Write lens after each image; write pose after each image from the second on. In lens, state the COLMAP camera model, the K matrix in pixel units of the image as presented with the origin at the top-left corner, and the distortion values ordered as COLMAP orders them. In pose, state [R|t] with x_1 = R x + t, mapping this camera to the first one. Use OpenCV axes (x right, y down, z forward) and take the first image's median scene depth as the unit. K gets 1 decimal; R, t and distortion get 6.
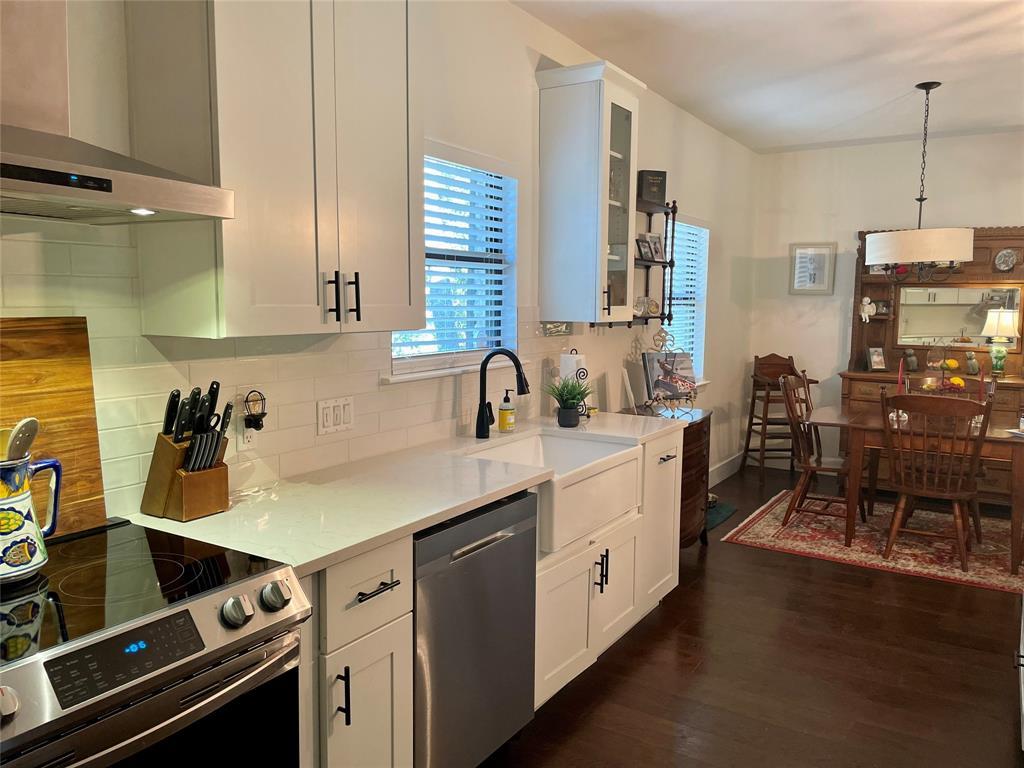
lens RADIAL K [[780.7, 0, 512.0], [0, 780.7, 384.0], [0, 0, 1]] dist [0.068066, -0.075545]
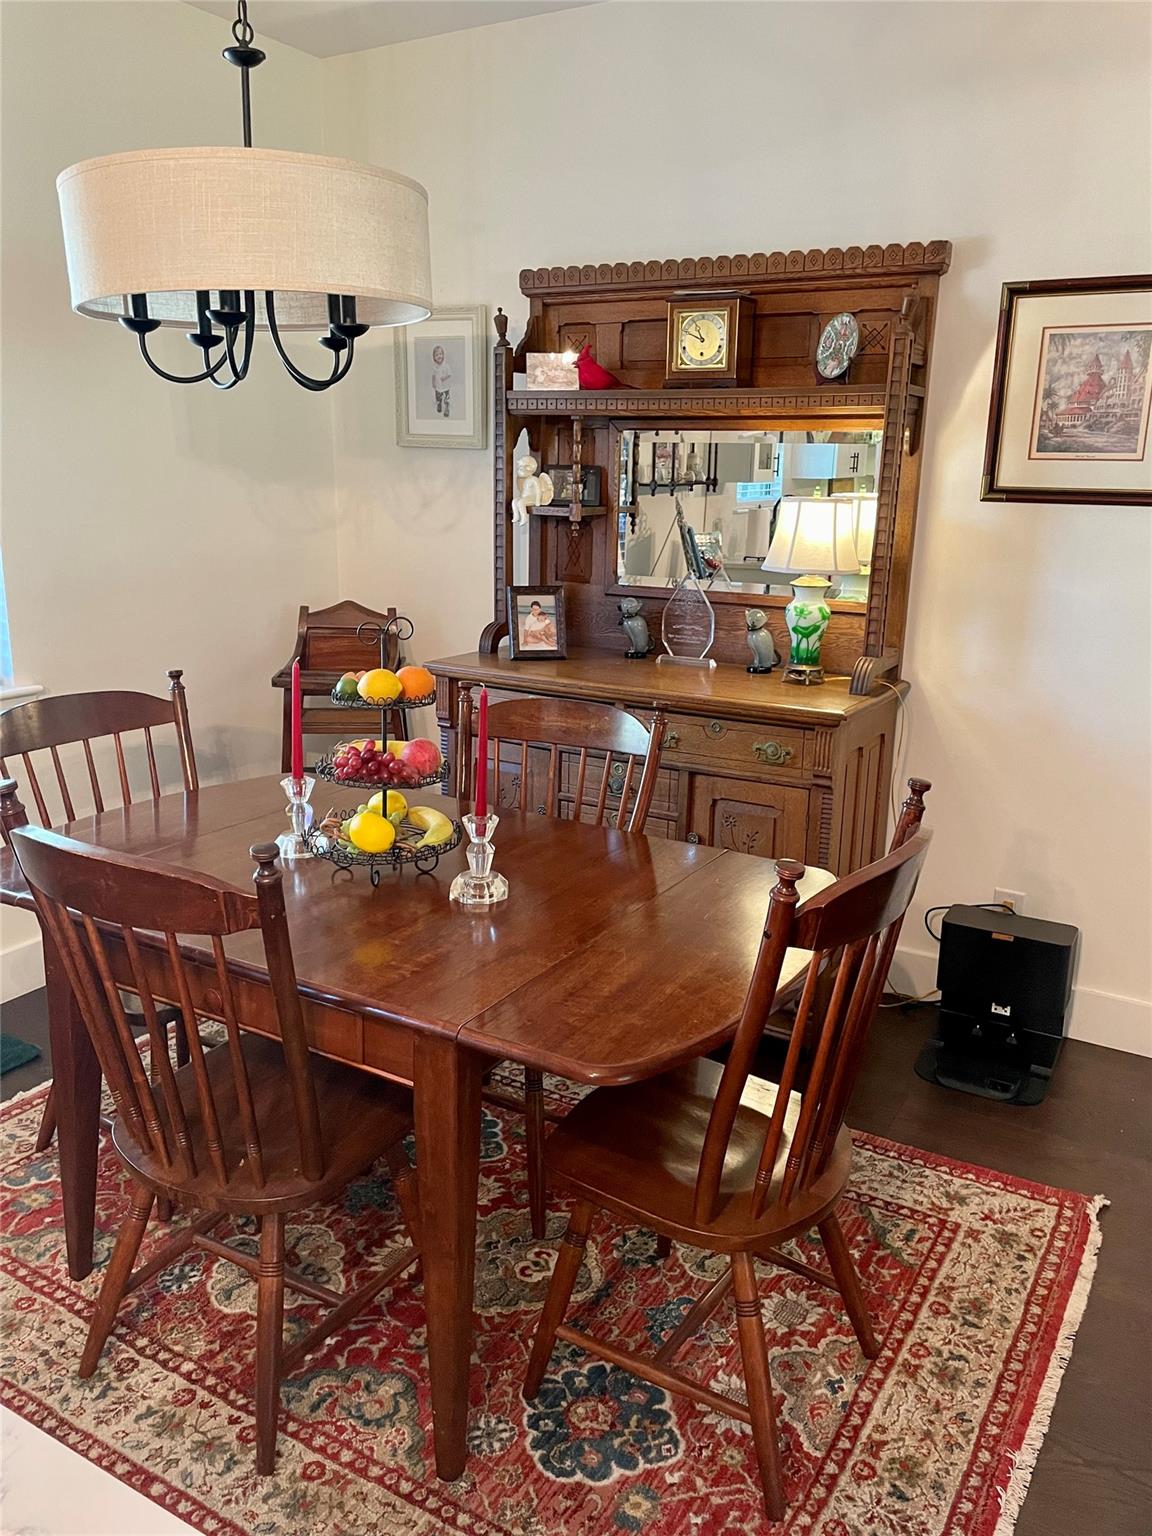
lens RADIAL K [[1171.1, 0, 576.0], [0, 1171.1, 768.0], [0, 0, 1]] dist [0.068066, -0.075545]
pose [[0.999950, -0.003399, 0.009430, 0.624818], [0.001900, 0.987963, 0.154678, -0.067019], [-0.009842, -0.154652, 0.987920, 0.570170]]
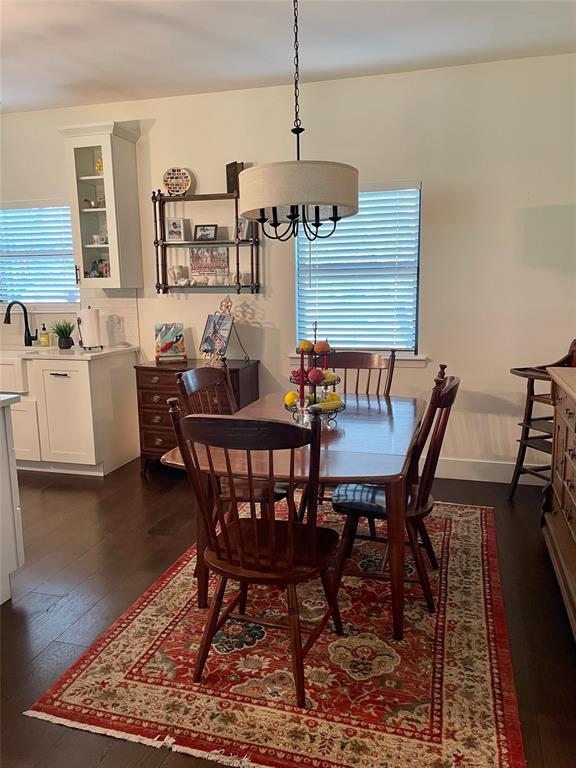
lens RADIAL K [[585.6, 0, 288.0], [0, 585.6, 384.0], [0, 0, 1]] dist [0.068066, -0.075545]
pose [[0.261977, 0.147378, -0.953755, 1.091521], [-0.087014, 0.987853, 0.128746, -0.059879], [0.961143, 0.049262, 0.271619, 0.832642]]
